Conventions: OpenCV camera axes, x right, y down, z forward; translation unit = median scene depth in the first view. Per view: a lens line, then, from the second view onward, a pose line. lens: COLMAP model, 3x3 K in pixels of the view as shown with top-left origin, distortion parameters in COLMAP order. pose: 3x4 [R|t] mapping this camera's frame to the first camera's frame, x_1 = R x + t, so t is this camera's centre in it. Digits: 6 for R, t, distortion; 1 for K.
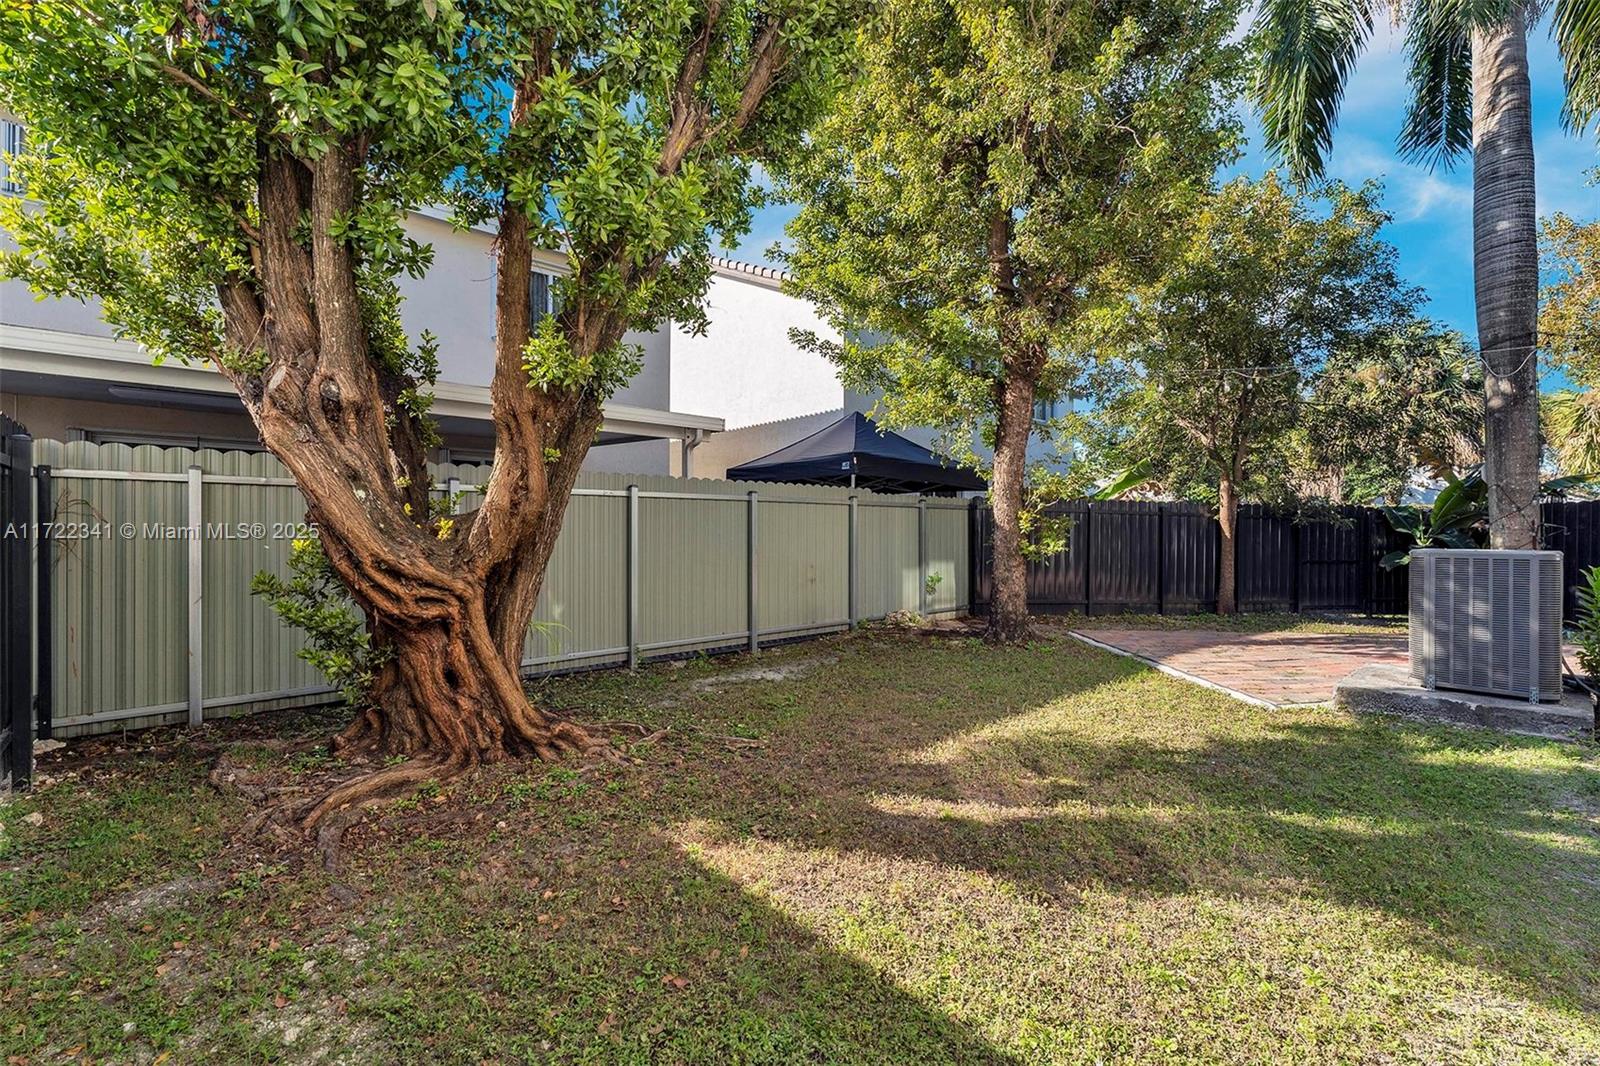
lens RADIAL K [[657.7, 0, 800.0], [0, 657.7, 533.0], [0, 0, 1]] dist [-0.003717, -0.000268]
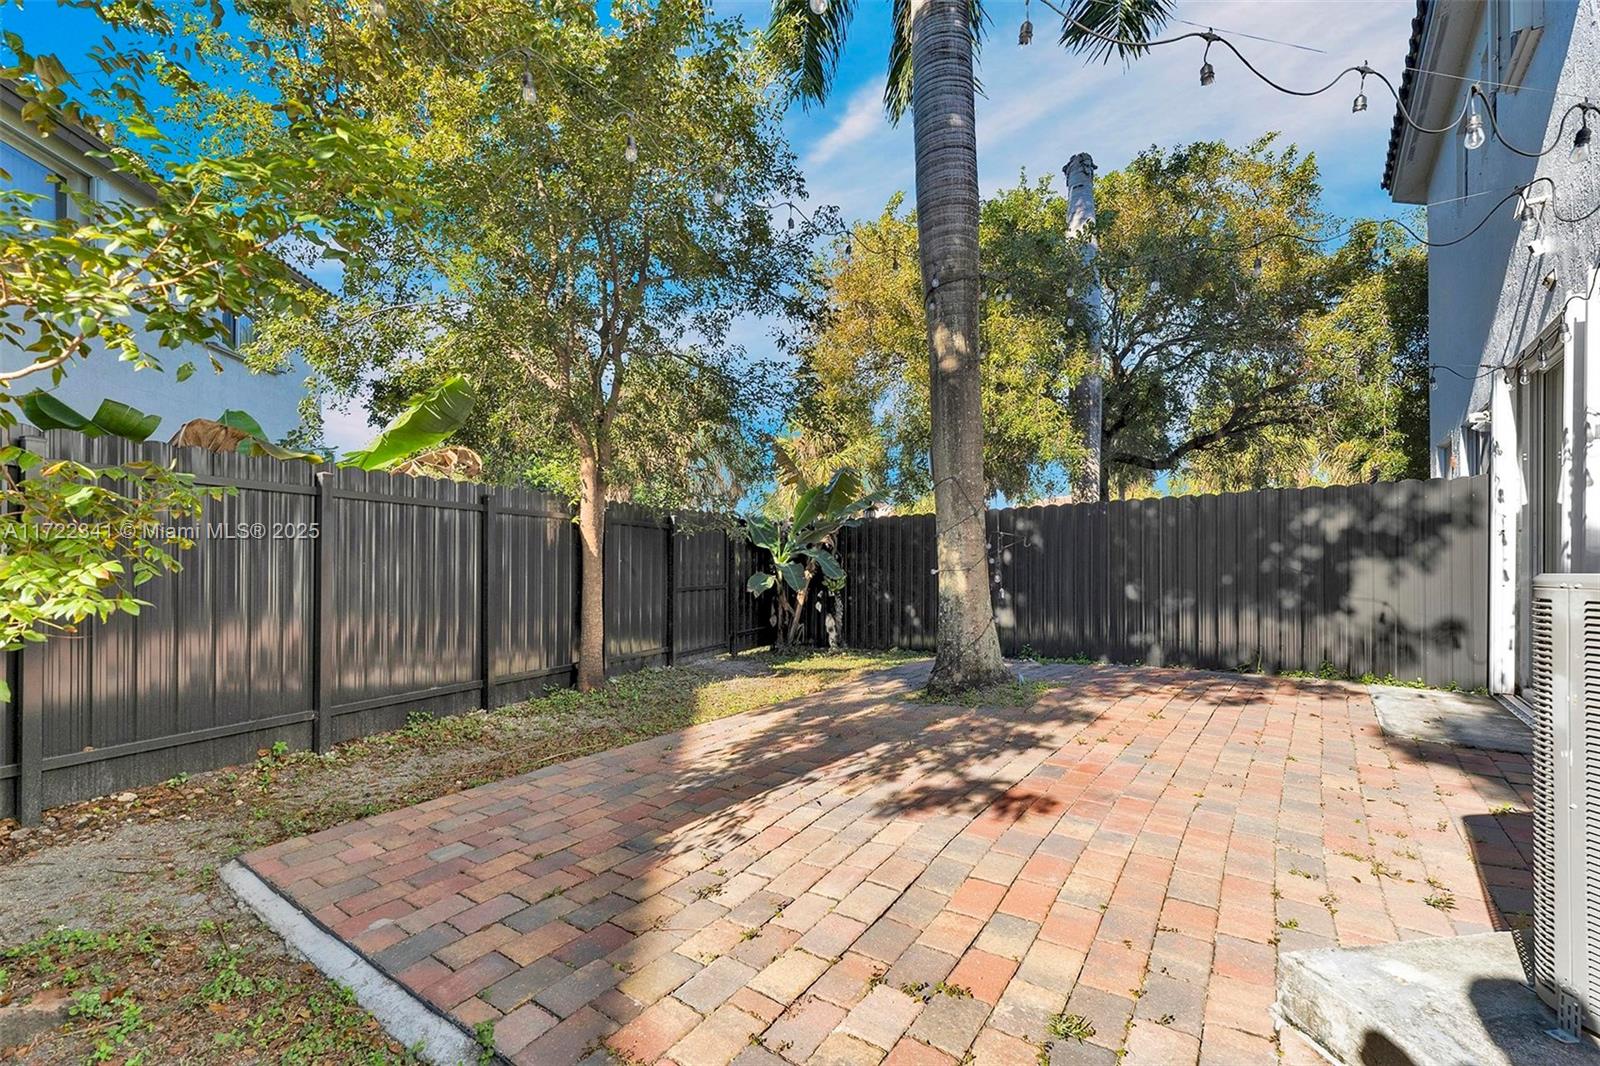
lens RADIAL K [[670.6, 0, 806.1], [0, 670.6, 559.6], [0, 0, 1]] dist [0.000540, 0.000025]
pose [[0.540477, -0.007082, 0.841329, 0.250194], [0.002149, 0.999973, 0.007037, 0.007603], [-0.841356, -0.001995, 0.540477, 0.516417]]
